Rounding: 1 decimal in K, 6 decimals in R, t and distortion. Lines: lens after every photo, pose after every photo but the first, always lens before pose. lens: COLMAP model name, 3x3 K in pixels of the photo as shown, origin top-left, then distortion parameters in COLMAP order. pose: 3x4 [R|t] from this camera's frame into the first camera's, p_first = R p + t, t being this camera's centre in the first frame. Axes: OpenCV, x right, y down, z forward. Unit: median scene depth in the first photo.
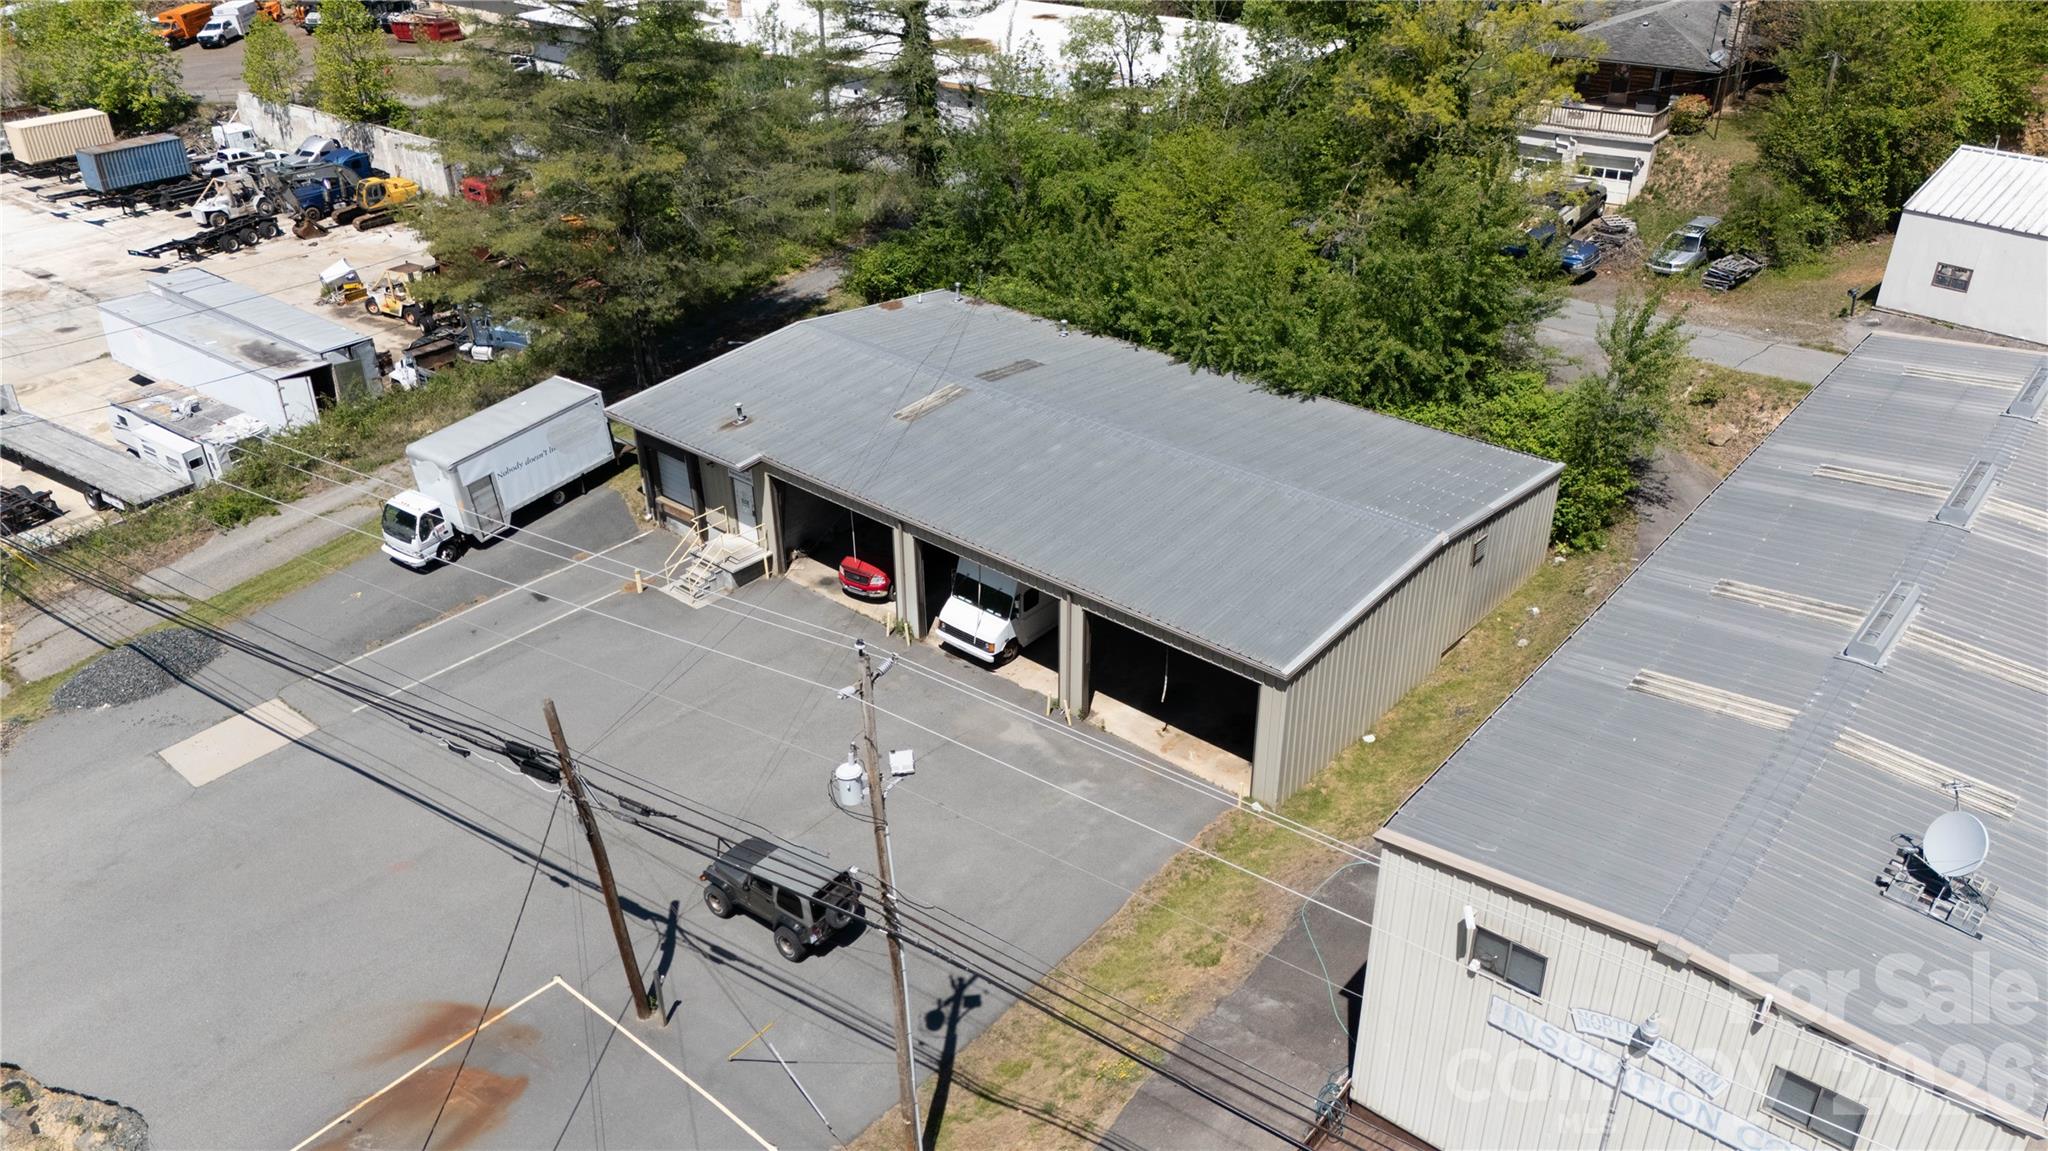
lens RADIAL K [[1515.8, 0, 1030.5], [0, 1515.8, 575.3], [0, 0, 1]] dist [0.052010, -0.023403]
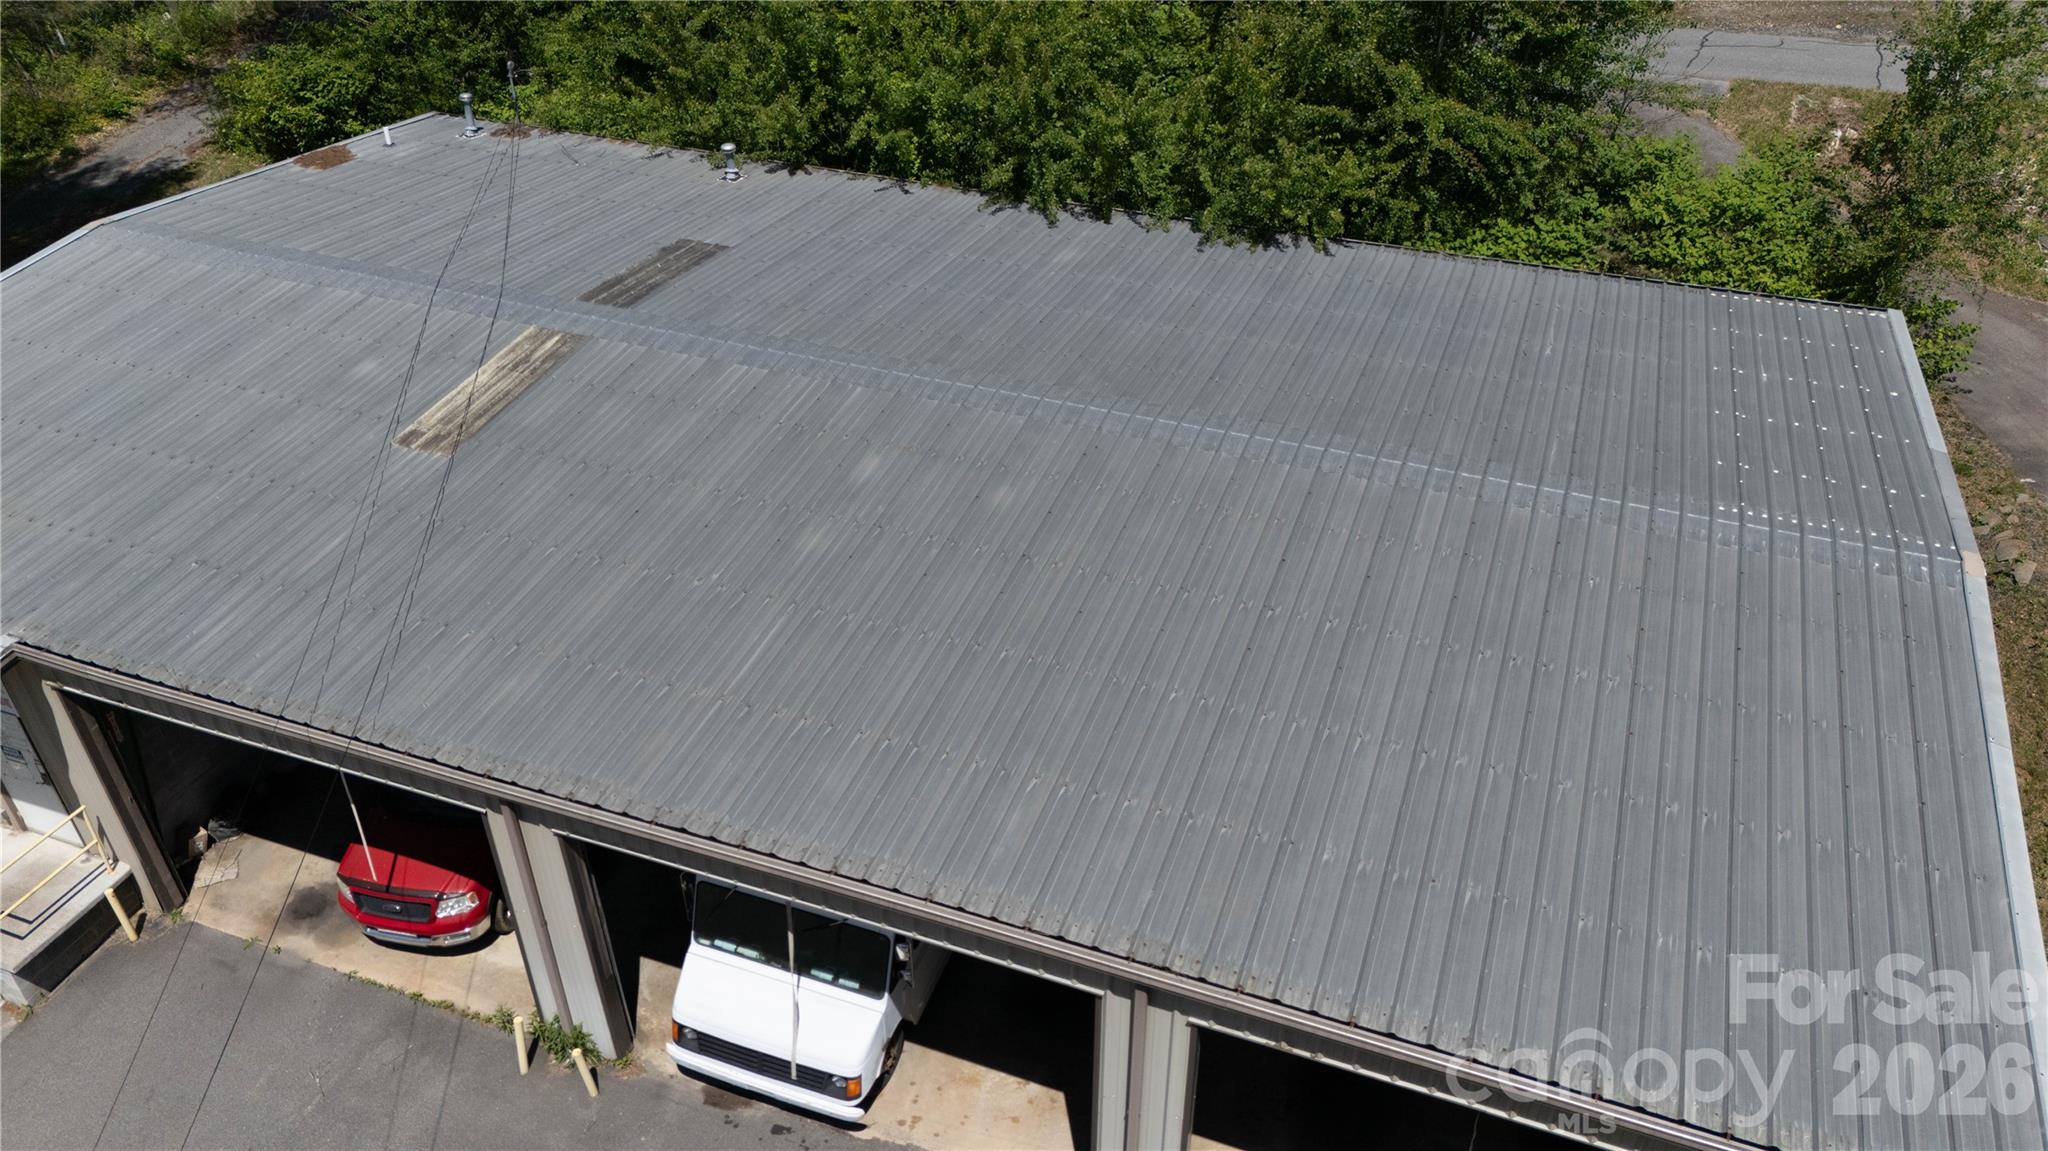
lens RADIAL K [[1515.8, 0, 1013.5], [0, 1515.8, 579.1], [0, 0, 1]] dist [0.052010, -0.023403]
pose [[0.941935, -0.196924, 0.271991, -0.053136], [0.166719, 0.977363, 0.130254, -0.089962], [-0.291484, -0.077345, 0.953444, 0.553241]]
